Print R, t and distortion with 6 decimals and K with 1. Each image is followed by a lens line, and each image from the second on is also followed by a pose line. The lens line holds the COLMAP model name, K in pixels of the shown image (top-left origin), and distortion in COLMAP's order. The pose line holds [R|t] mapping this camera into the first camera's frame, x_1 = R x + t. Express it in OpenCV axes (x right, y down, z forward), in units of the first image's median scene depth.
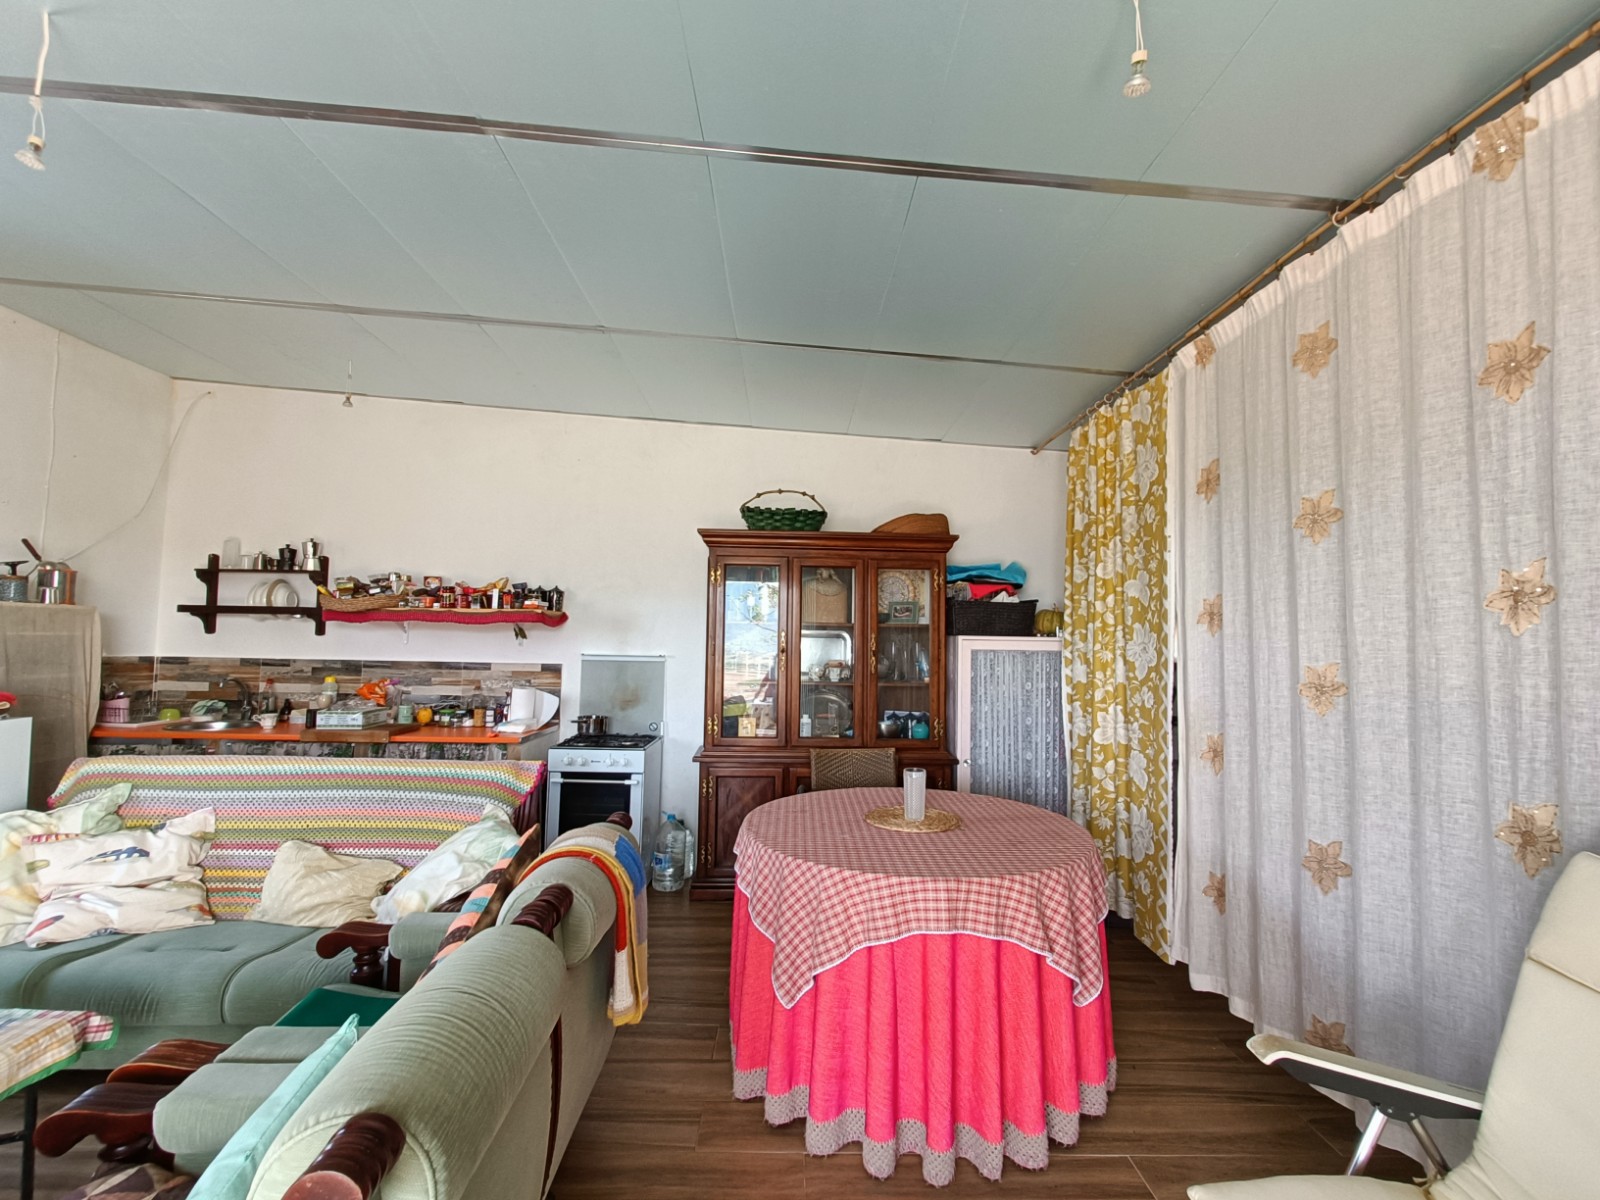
lens RADIAL K [[719.0, 0, 807.8], [0, 719.0, 601.8], [0, 0, 1]] dist [0.003139, 0.002142]
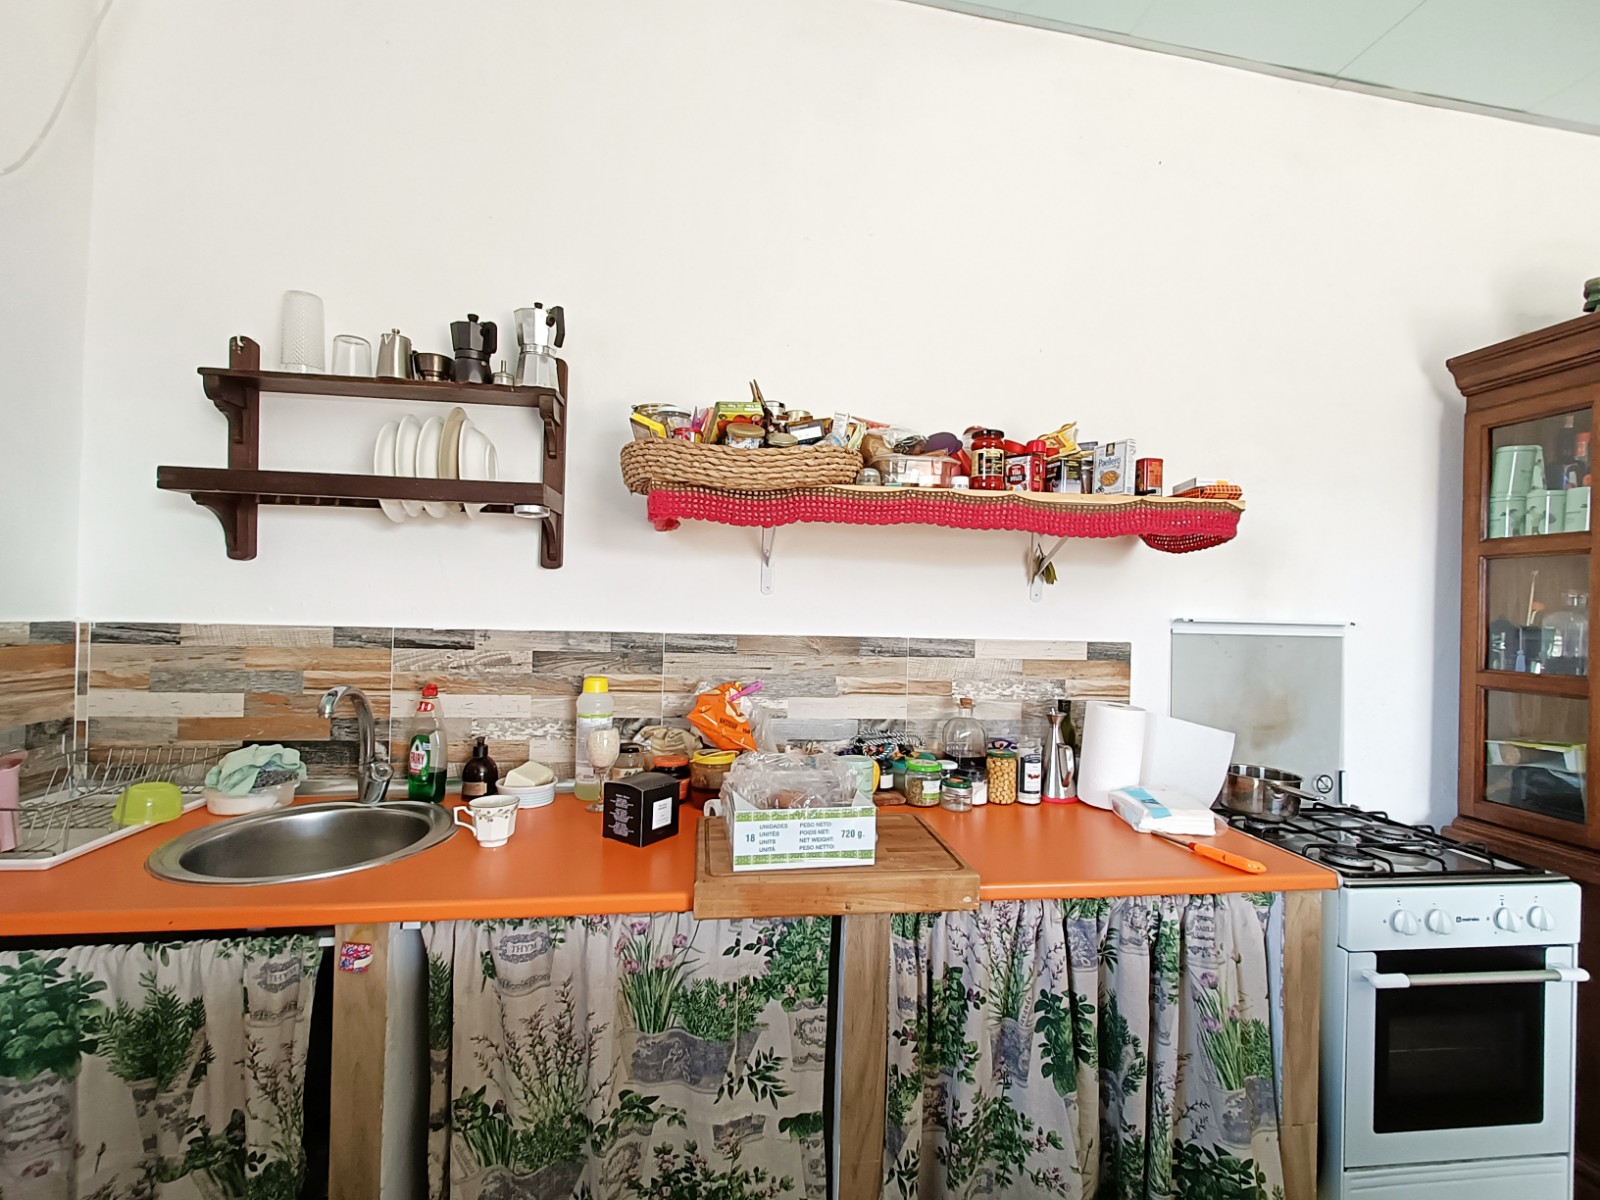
lens RADIAL K [[719.0, 0, 796.9], [0, 719.0, 598.4], [0, 0, 1]] dist [0.003139, 0.002142]
pose [[0.993561, 0.007166, 0.113069, -0.666601], [-0.012818, 0.998700, 0.049333, 0.047791], [-0.112569, -0.050465, 0.992362, 0.685116]]
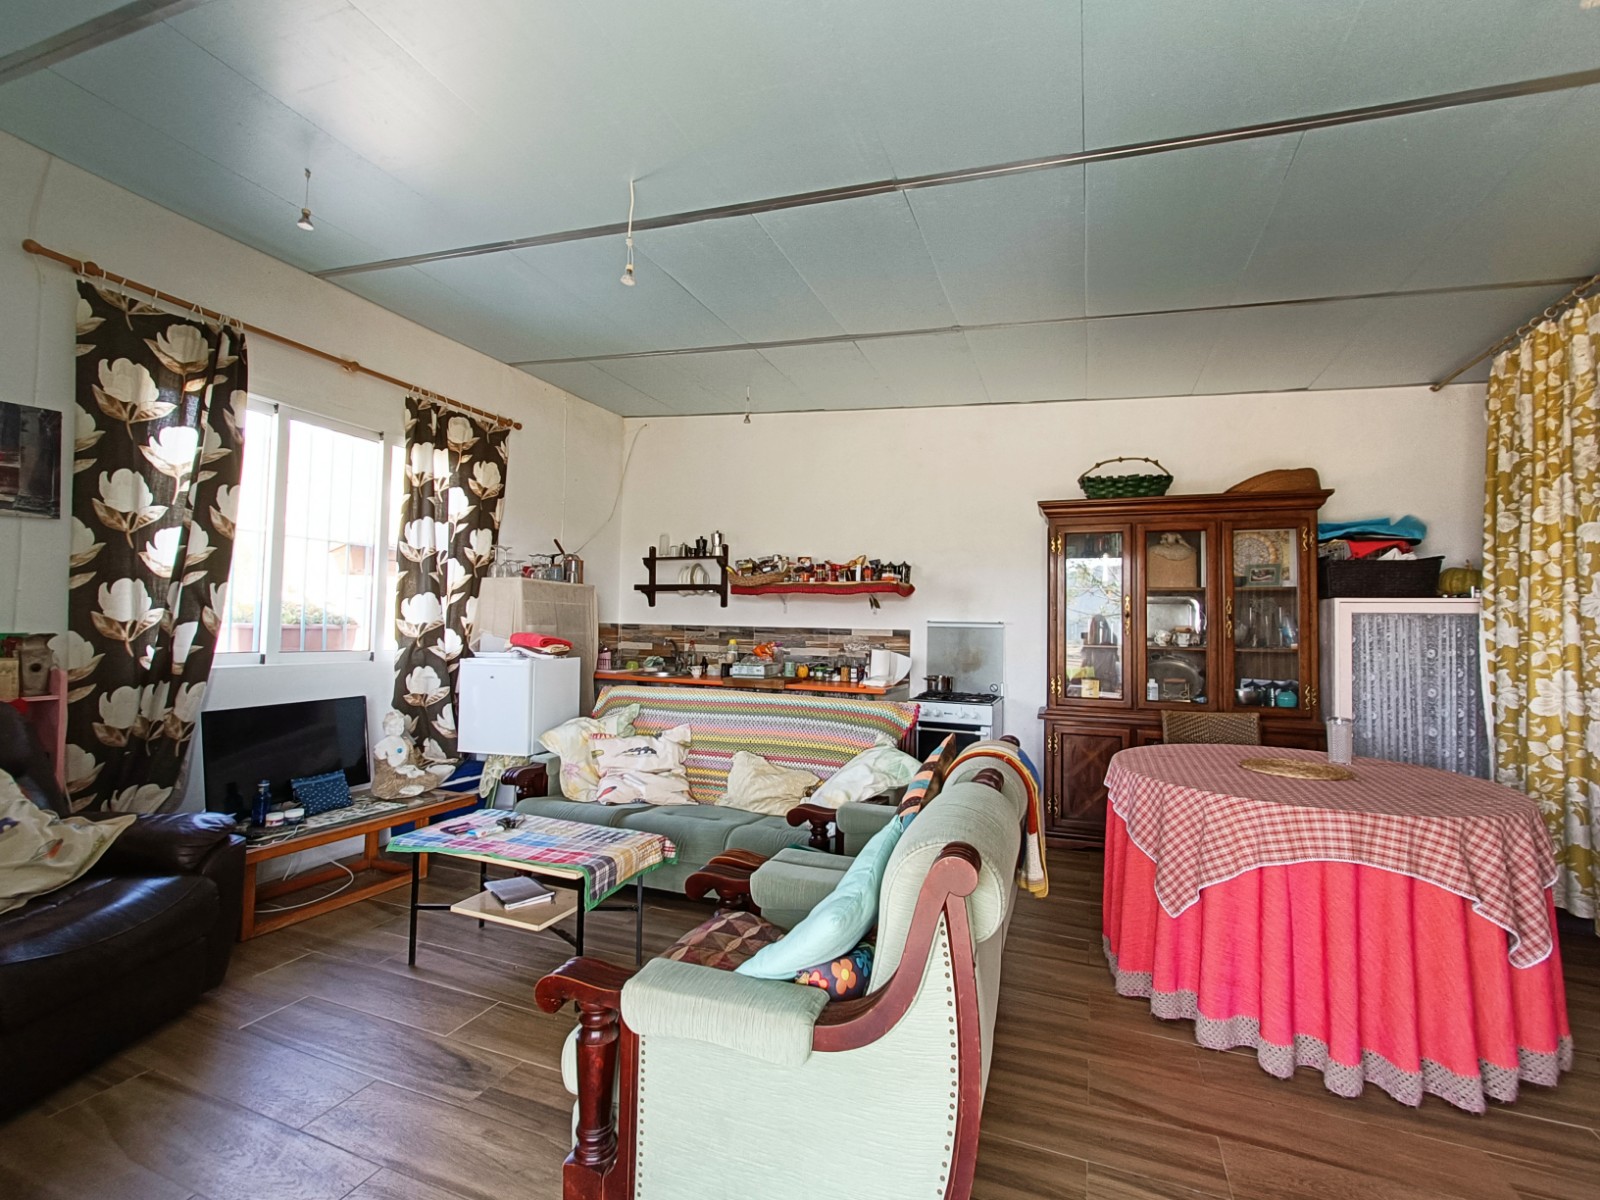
lens RADIAL K [[719.0, 0, 808.2], [0, 719.0, 602.4], [0, 0, 1]] dist [0.003139, 0.002142]
pose [[0.921357, -0.013127, -0.388496, -0.056077], [0.019887, 0.999713, 0.013386, 0.027561], [0.388208, -0.020059, 0.921353, -0.120362]]
